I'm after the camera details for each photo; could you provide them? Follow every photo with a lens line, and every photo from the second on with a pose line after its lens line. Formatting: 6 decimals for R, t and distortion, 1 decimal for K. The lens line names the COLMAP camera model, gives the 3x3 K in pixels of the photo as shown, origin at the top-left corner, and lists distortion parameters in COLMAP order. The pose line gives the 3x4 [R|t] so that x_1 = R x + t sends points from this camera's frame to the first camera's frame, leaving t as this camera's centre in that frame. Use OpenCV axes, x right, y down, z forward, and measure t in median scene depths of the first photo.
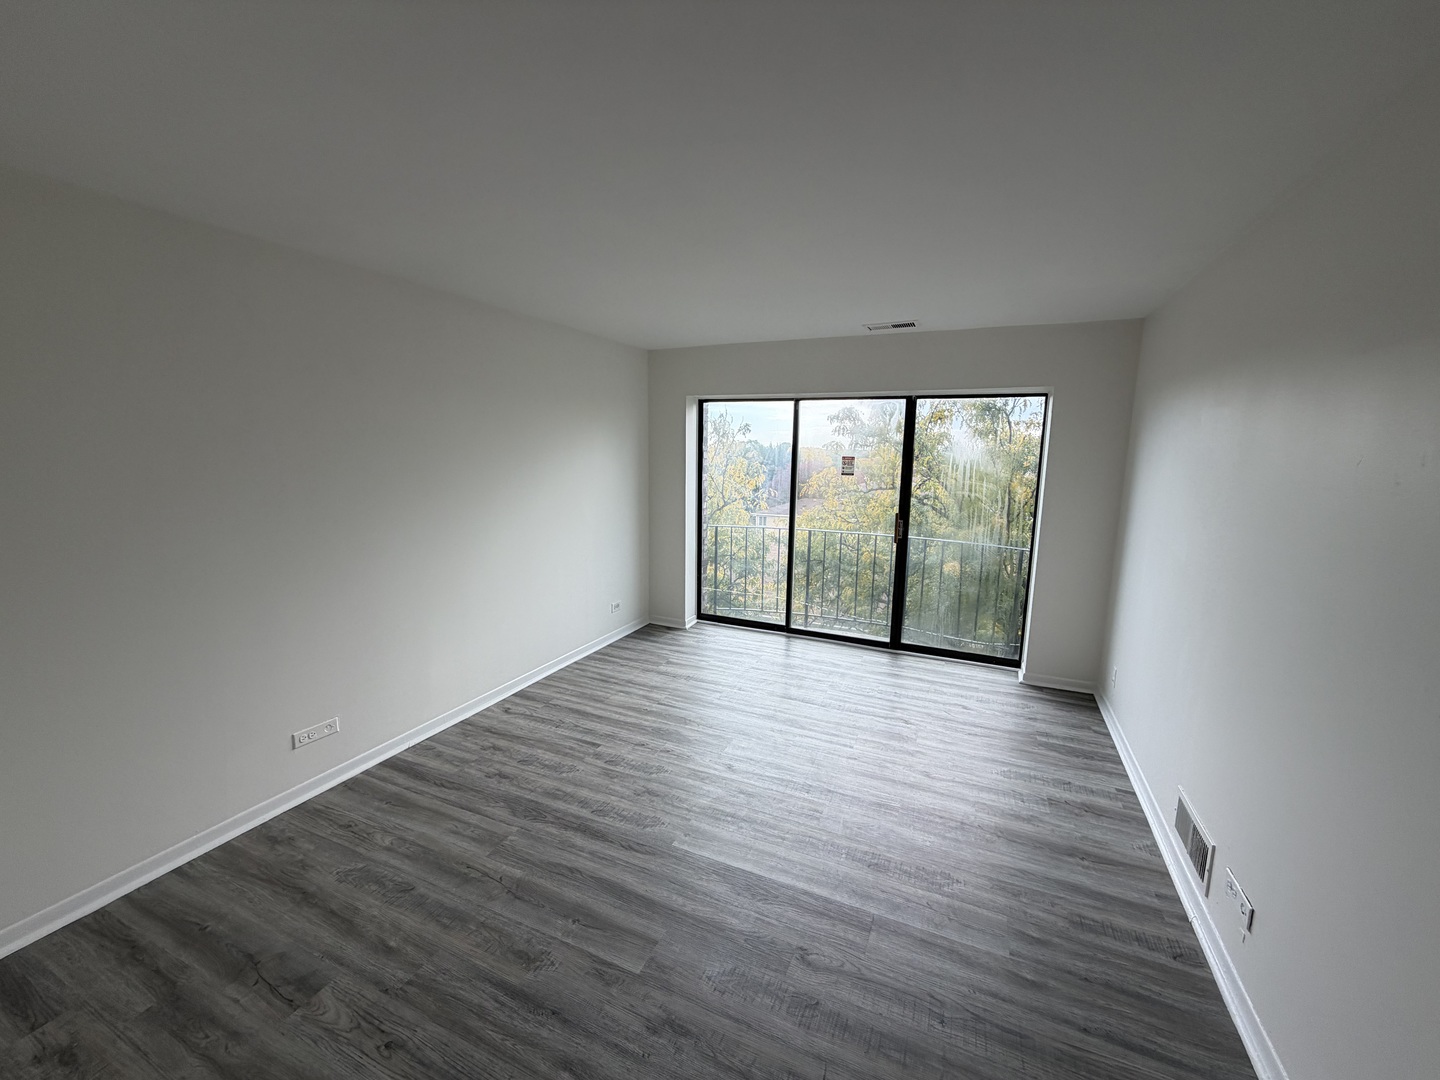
lens RADIAL K [[574.0, 0, 722.8], [0, 574.0, 539.5], [0, 0, 1]] dist [0.001361, 0.000332]
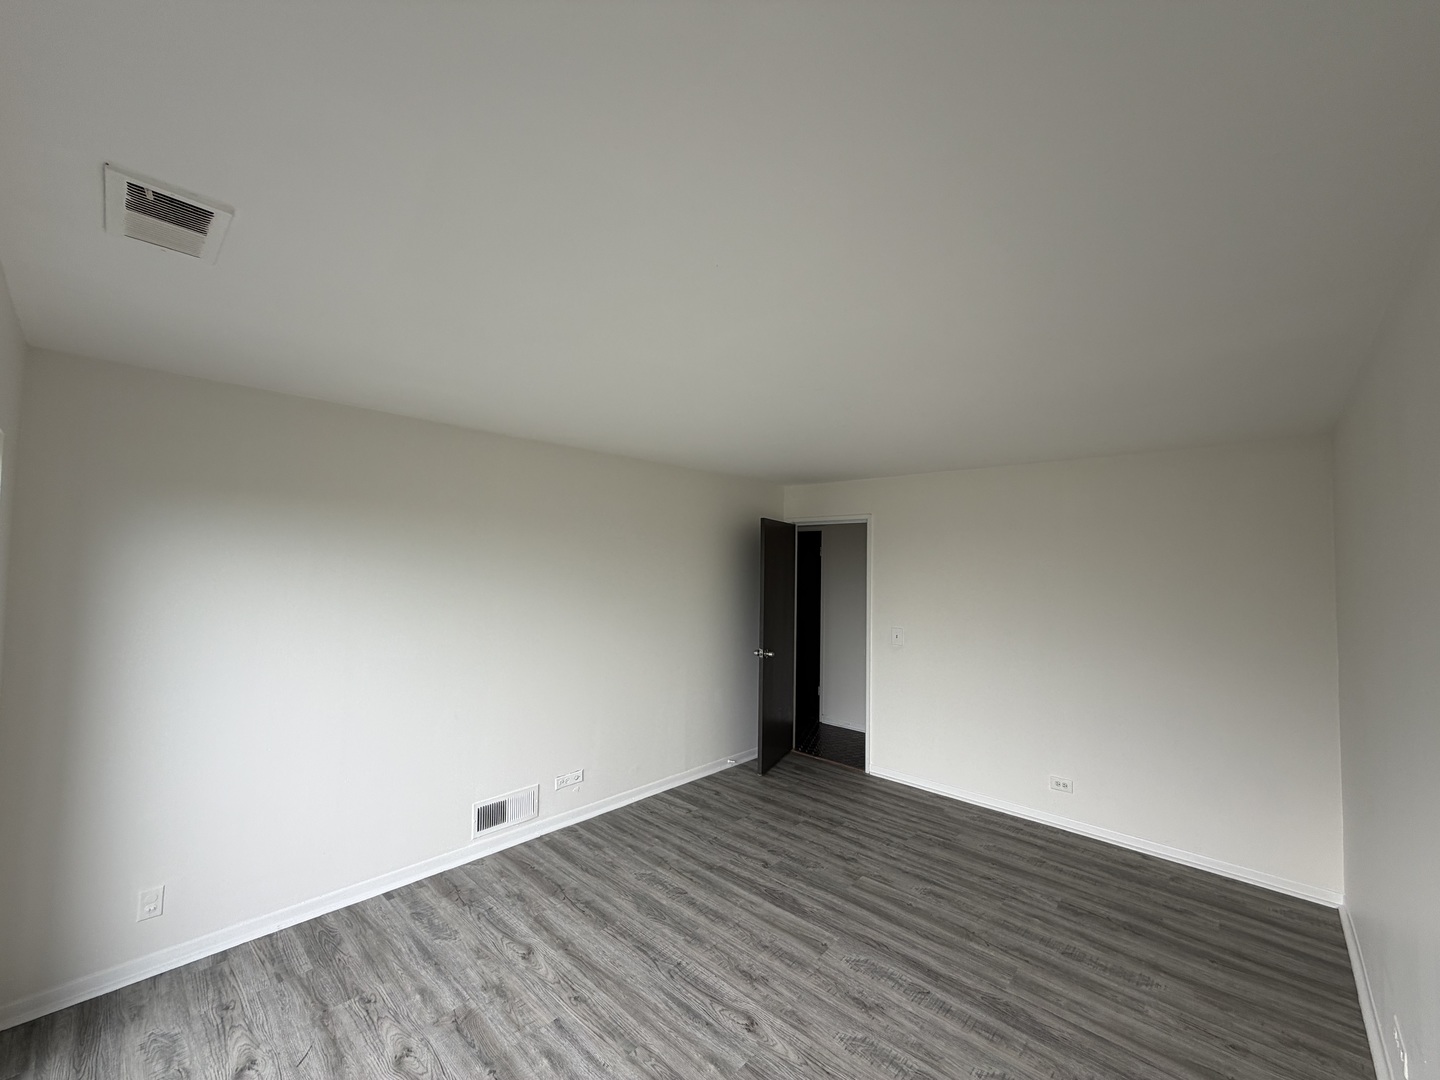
lens RADIAL K [[574.0, 0, 719.3], [0, 574.0, 540.0], [0, 0, 1]] dist [0.001361, 0.000332]
pose [[-0.946170, -0.014195, 0.323358, -0.209827], [0.023087, 0.993533, 0.111169, -0.340269], [-0.322845, 0.112650, -0.939724, 1.966536]]
